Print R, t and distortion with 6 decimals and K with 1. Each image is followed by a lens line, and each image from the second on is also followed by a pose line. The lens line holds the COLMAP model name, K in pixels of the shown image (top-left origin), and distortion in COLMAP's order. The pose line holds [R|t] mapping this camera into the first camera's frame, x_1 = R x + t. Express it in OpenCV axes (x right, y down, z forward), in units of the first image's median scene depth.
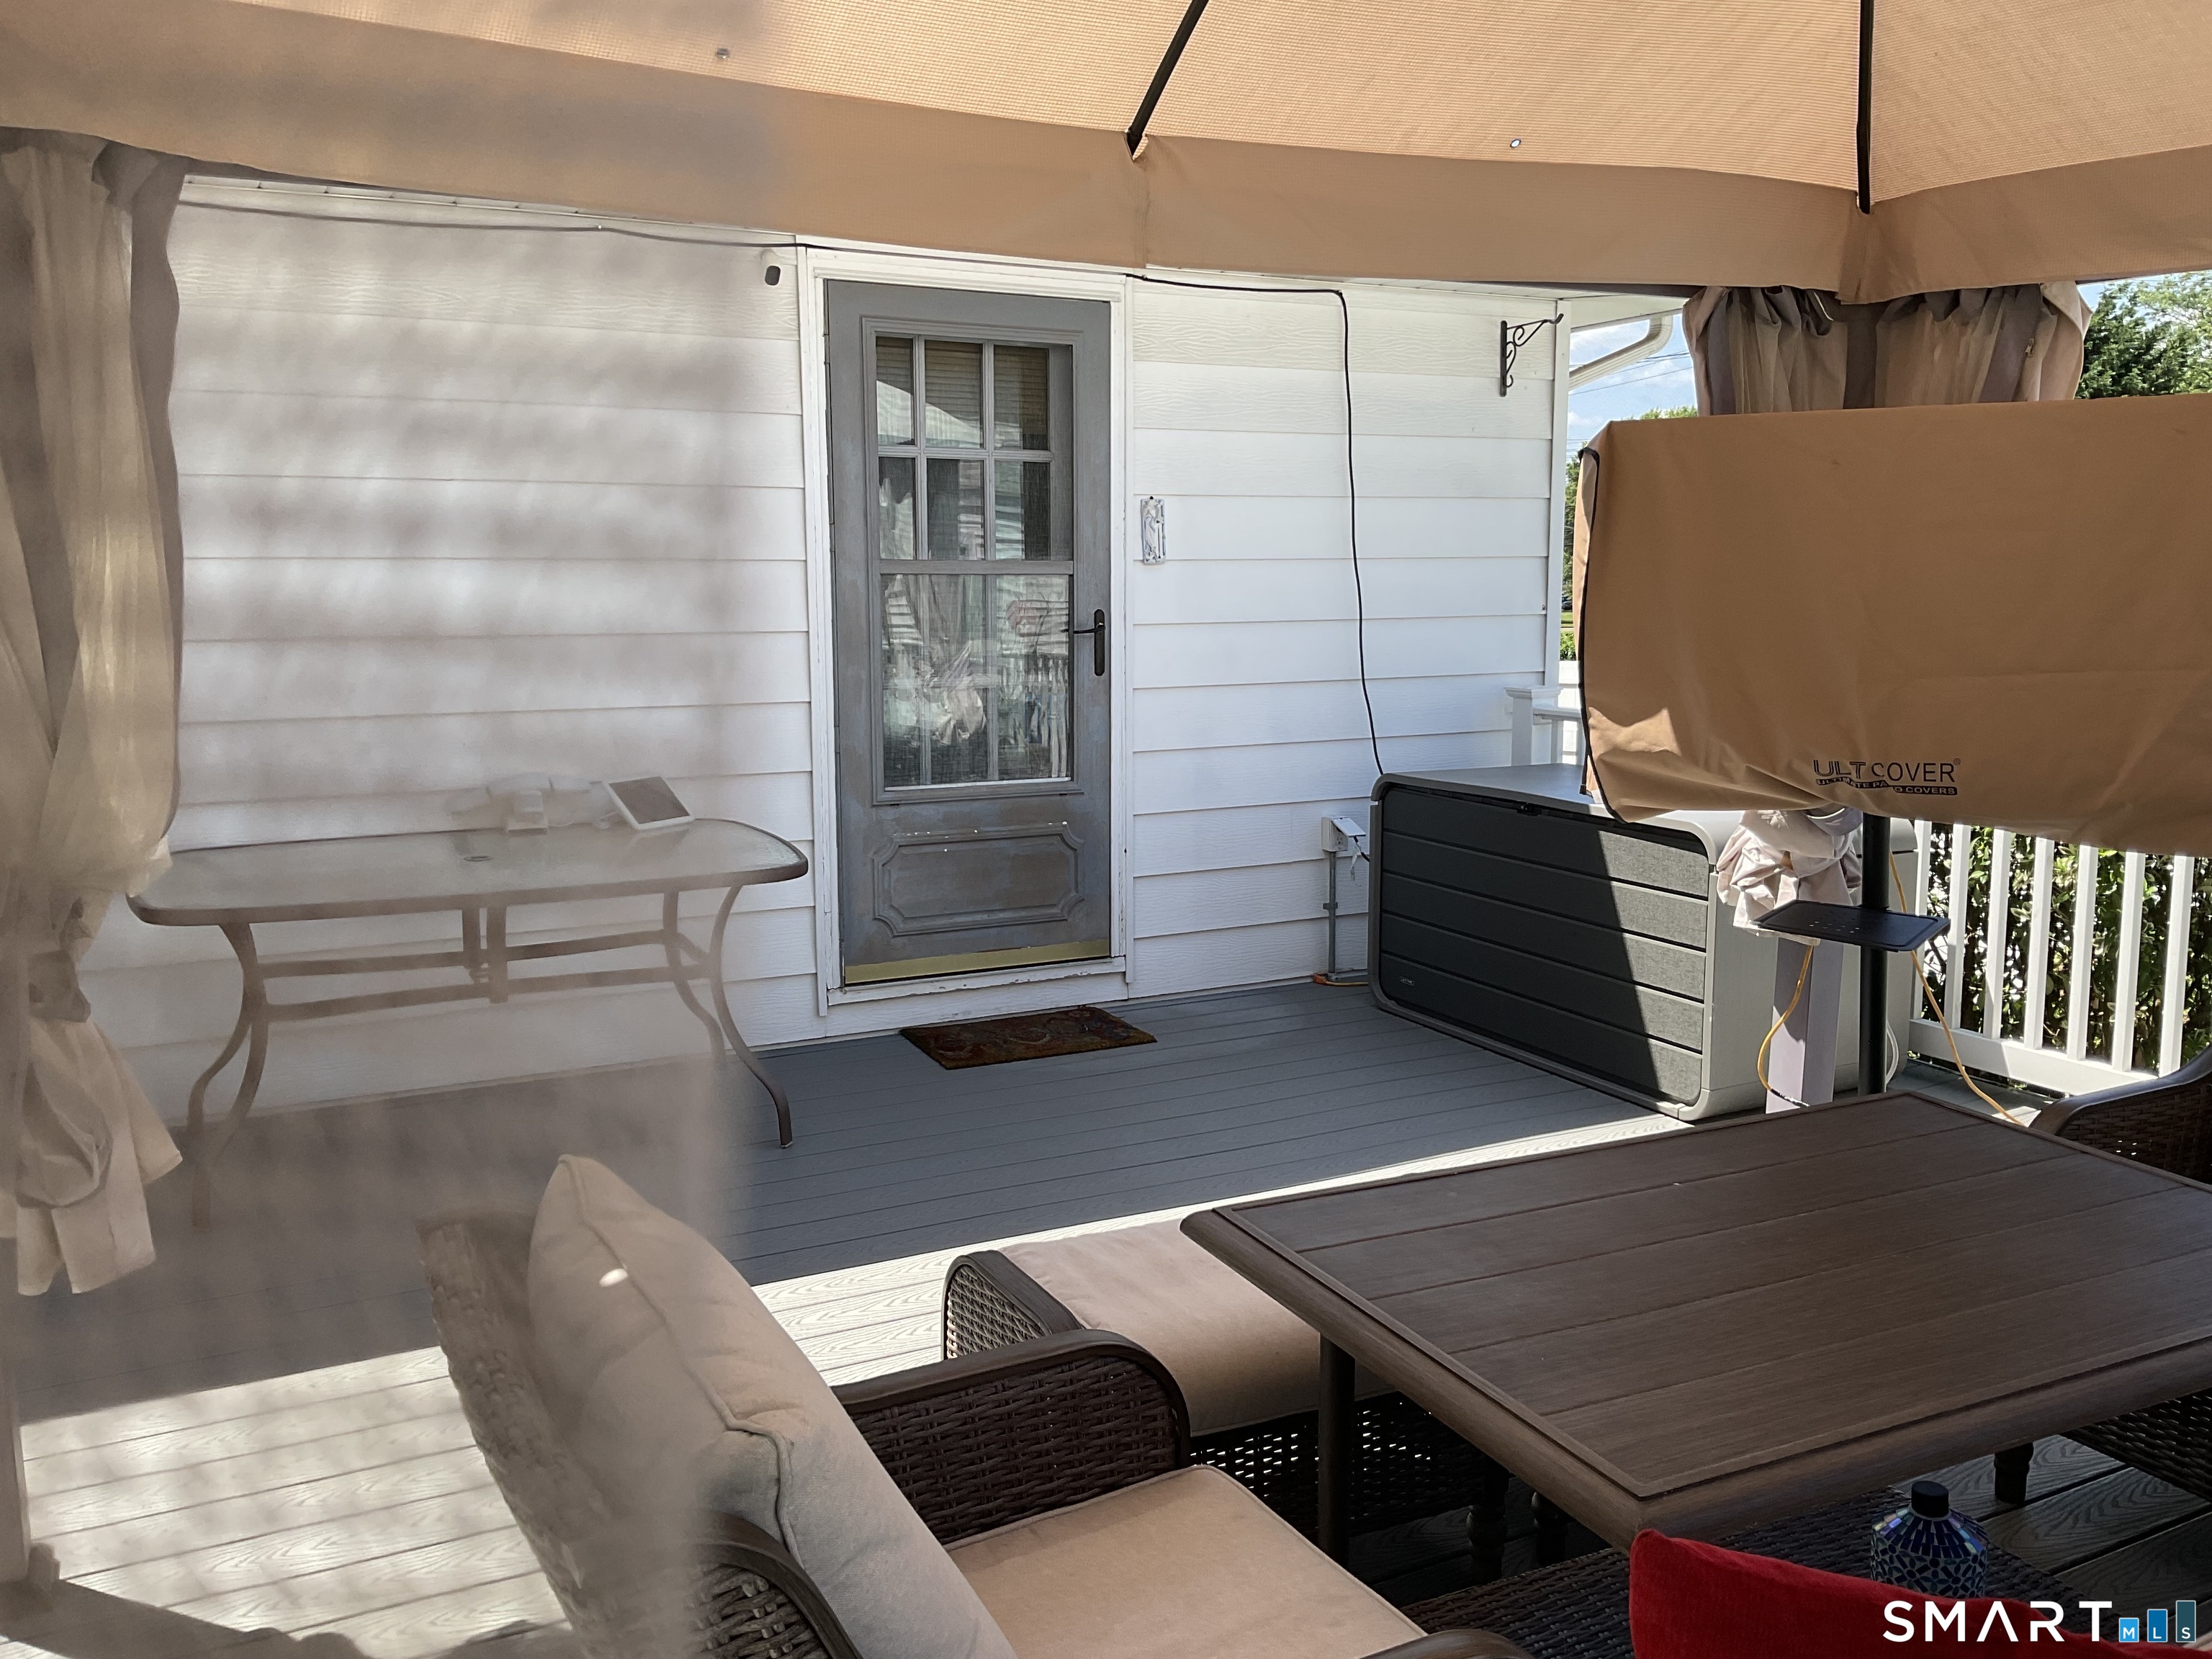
lens RADIAL K [[1838.2, 0, 1099.4], [0, 1838.2, 826.9], [0, 0, 1]] dist [0.084943, -0.157482]
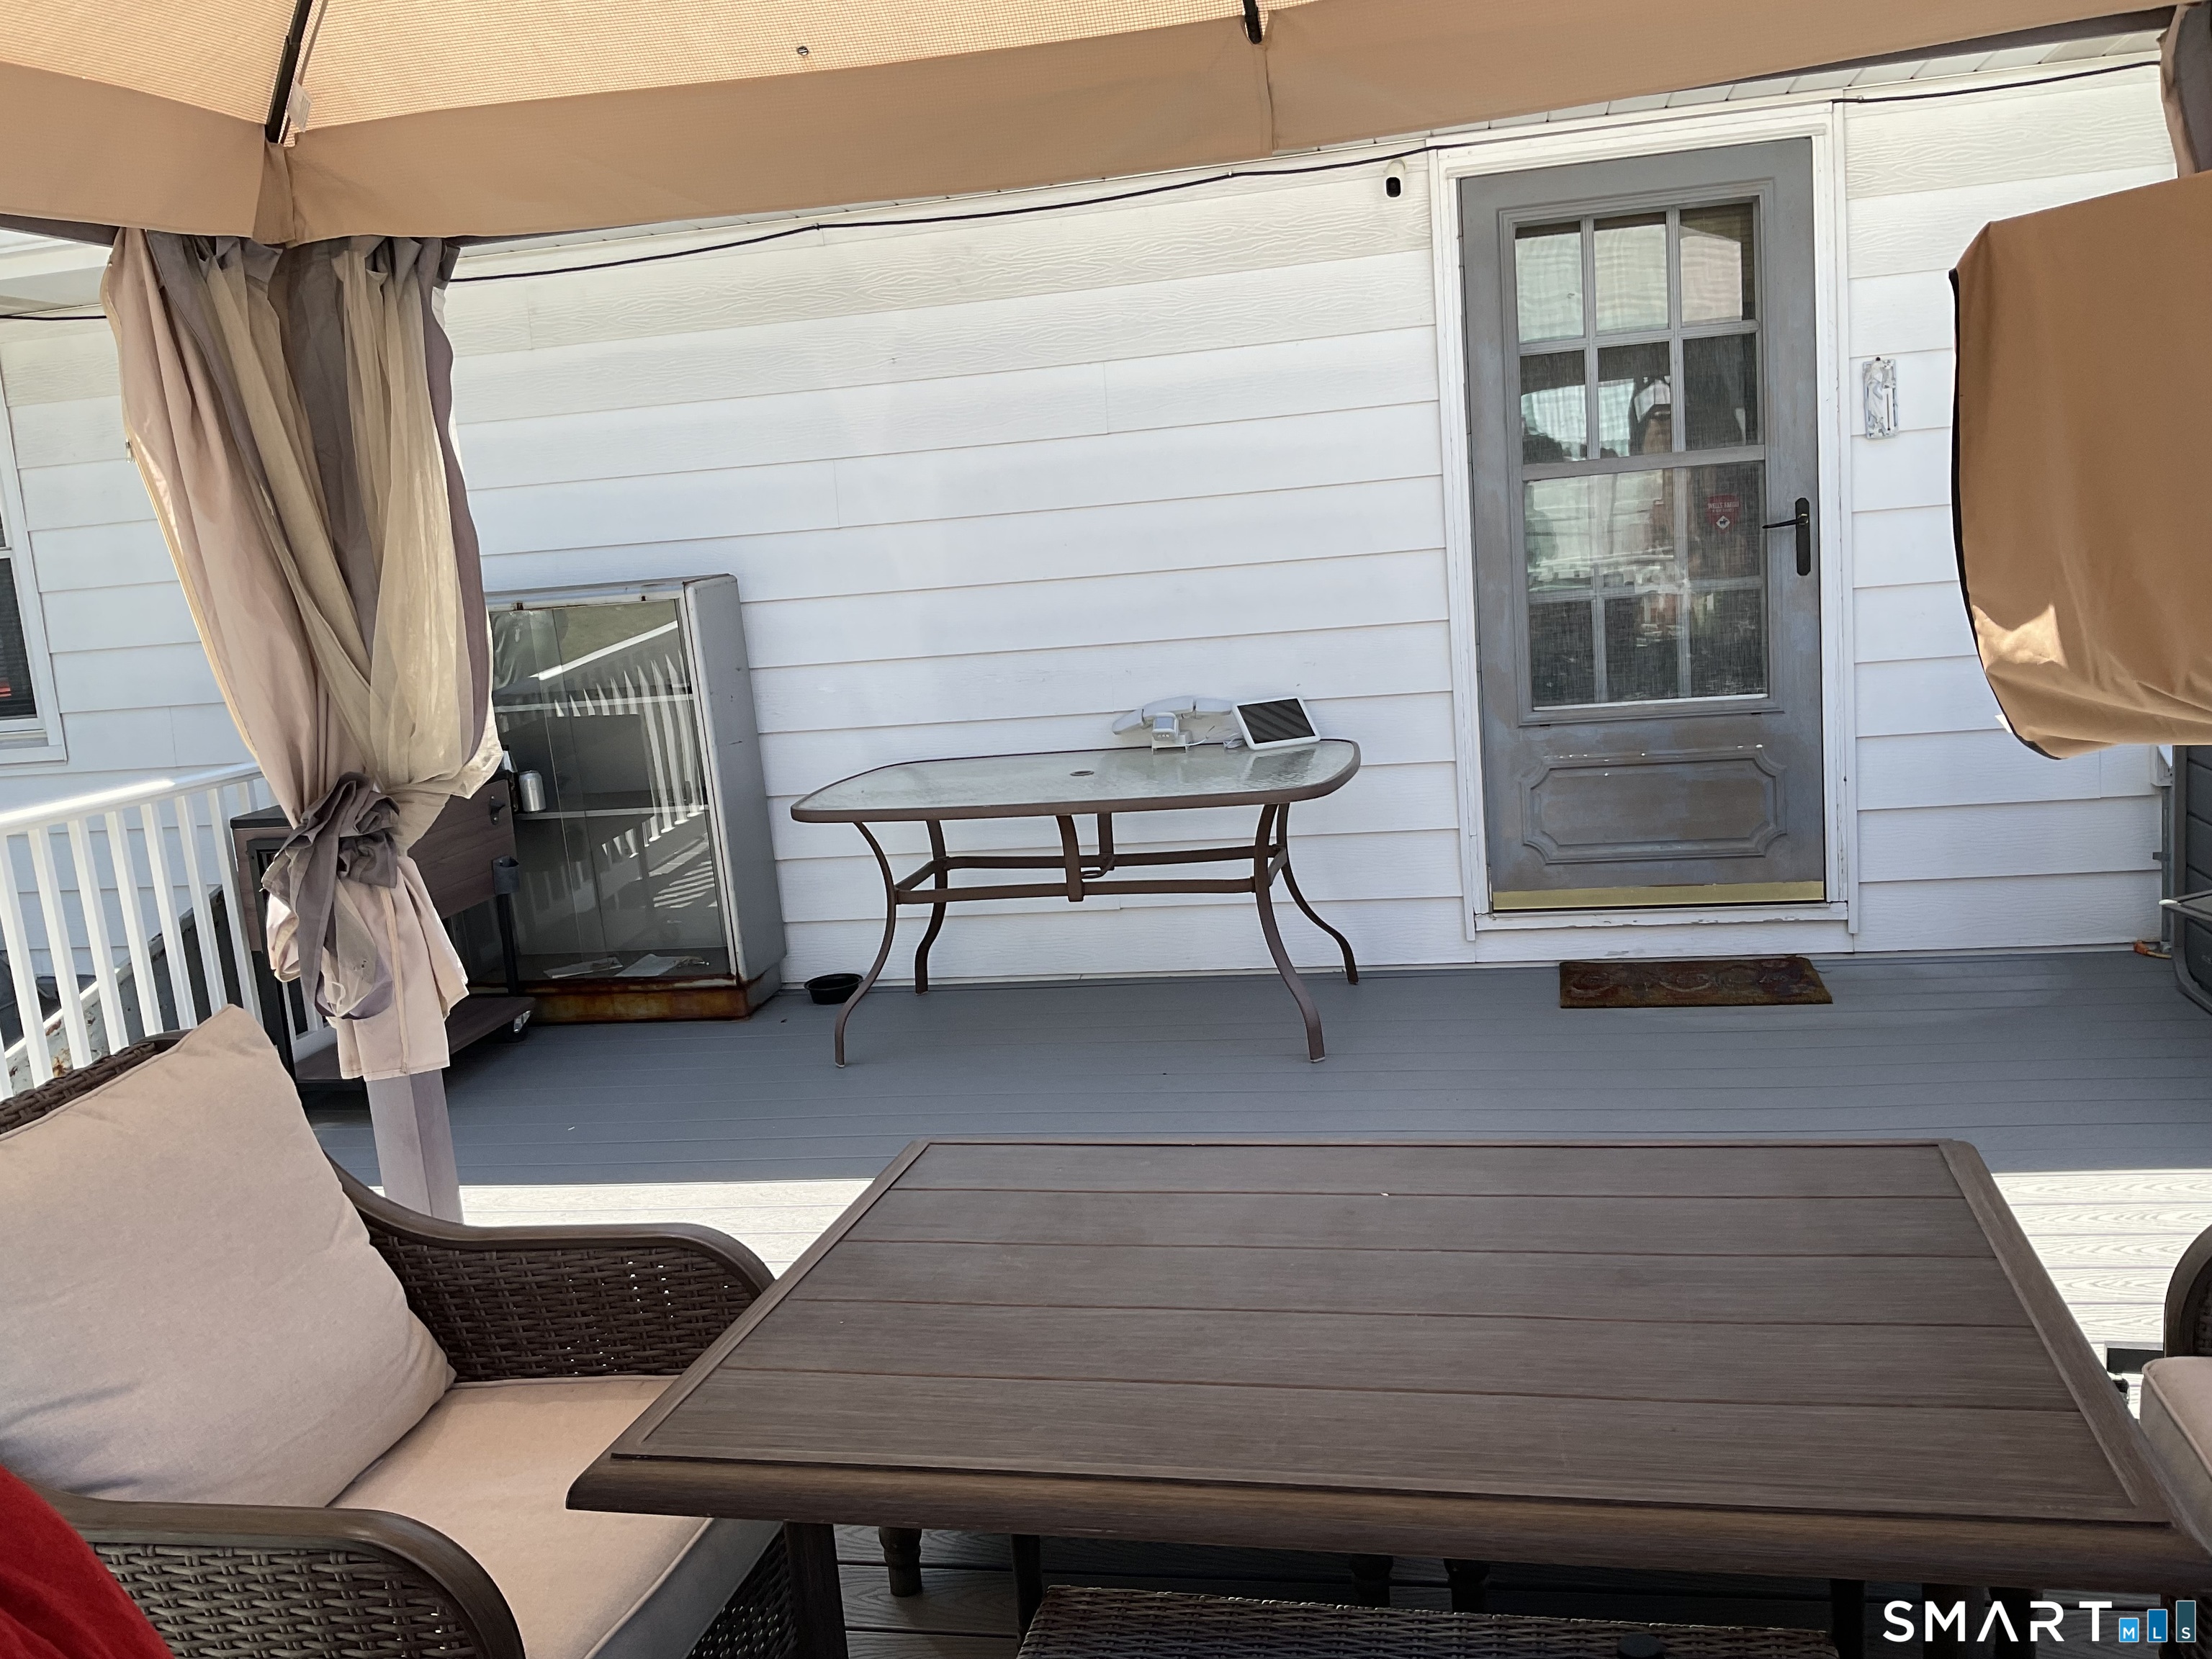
lens RADIAL K [[1838.2, 0, 1096.6], [0, 1838.2, 830.5], [0, 0, 1]] dist [0.084943, -0.157482]
pose [[0.767715, 0.040622, -0.639503, 0.322087], [-0.008150, 0.998527, 0.053643, -0.007130], [0.640740, -0.035970, 0.766915, 0.121561]]
